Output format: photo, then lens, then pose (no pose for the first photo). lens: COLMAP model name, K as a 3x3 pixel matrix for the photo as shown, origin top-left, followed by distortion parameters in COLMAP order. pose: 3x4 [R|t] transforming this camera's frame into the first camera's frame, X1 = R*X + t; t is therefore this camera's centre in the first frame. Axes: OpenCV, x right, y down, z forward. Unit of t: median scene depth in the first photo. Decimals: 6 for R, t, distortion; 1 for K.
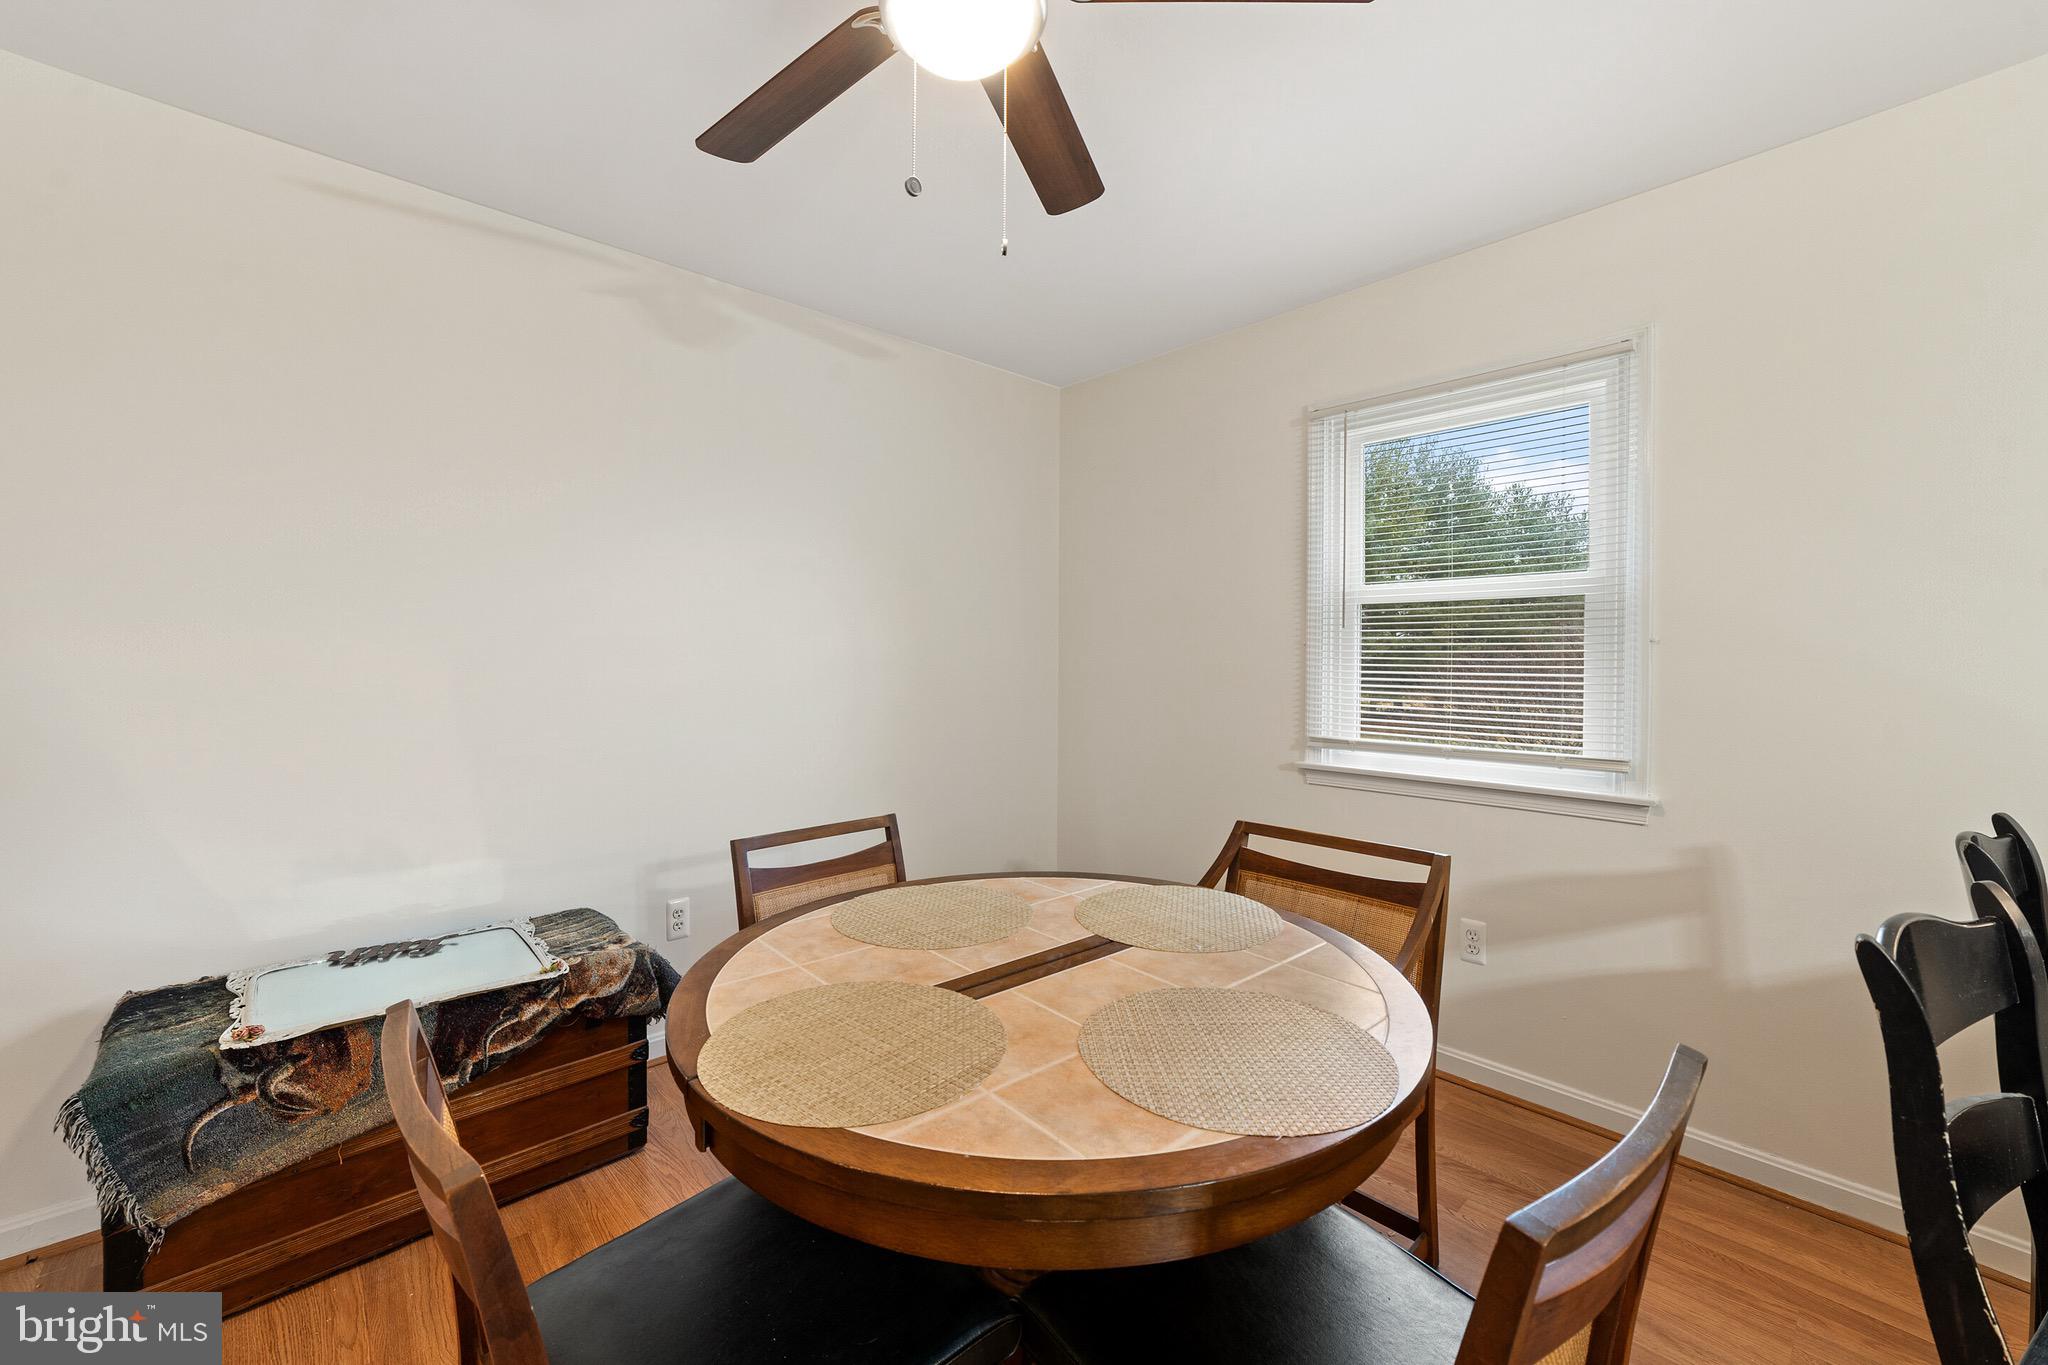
lens RADIAL K [[821.3, 0, 1013.4], [0, 821.3, 666.2], [0, 0, 1]] dist [-0.027583, 0.014391]
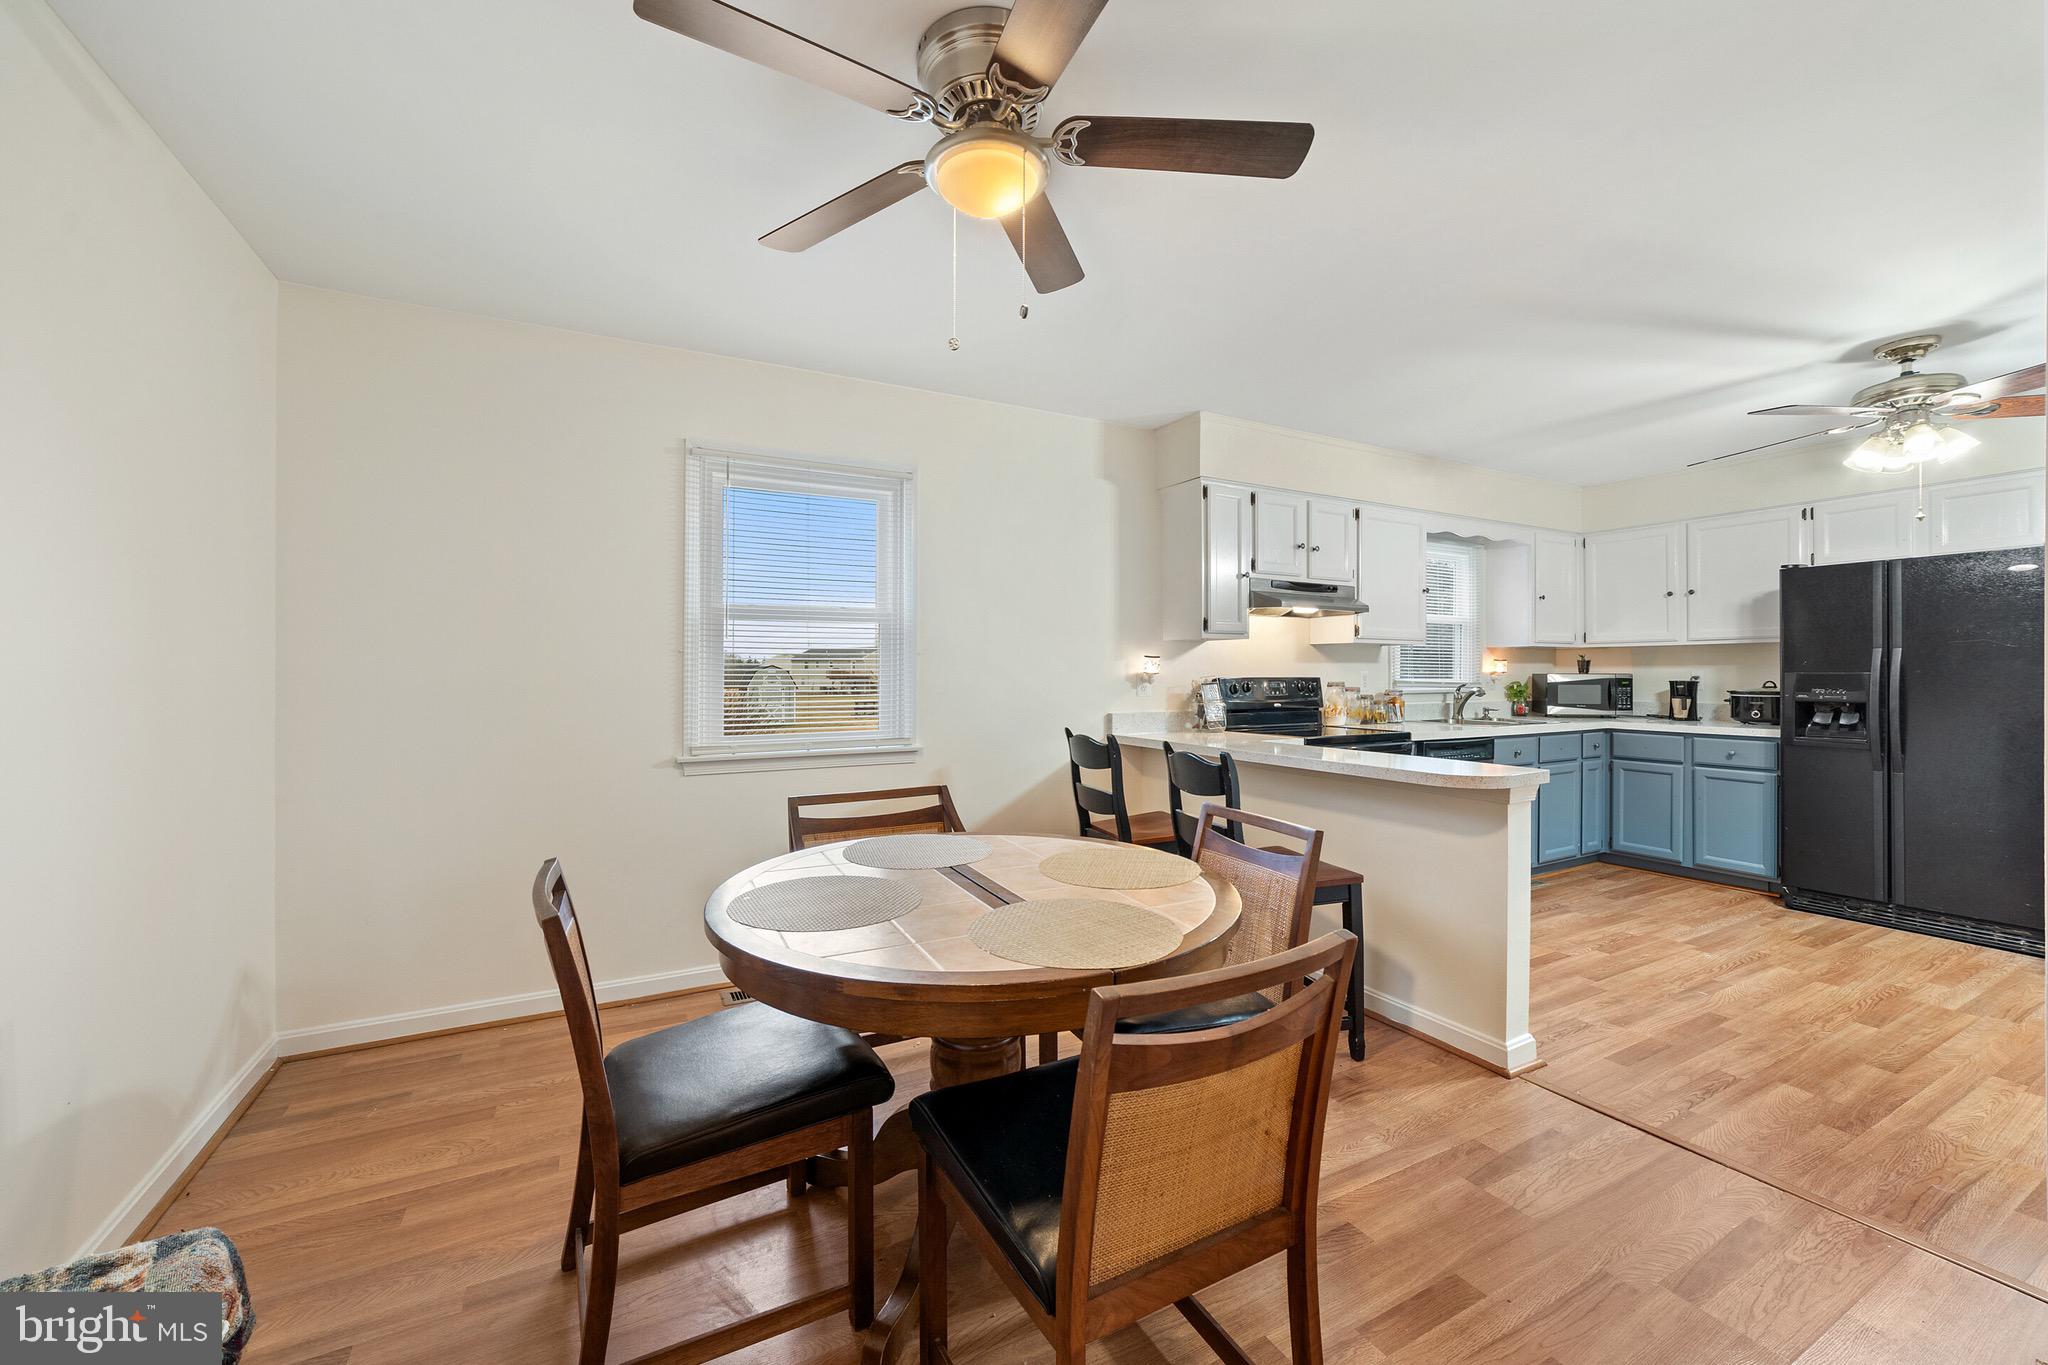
lens RADIAL K [[806.9, 0, 1018.1], [0, 806.9, 674.0], [0, 0, 1]] dist [-0.025308, 0.010334]
pose [[0.237489, -0.009384, 0.971345, -0.927282], [0.012829, 0.999896, 0.006524, 0.004062], [-0.971306, 0.010912, 0.237585, 0.451764]]
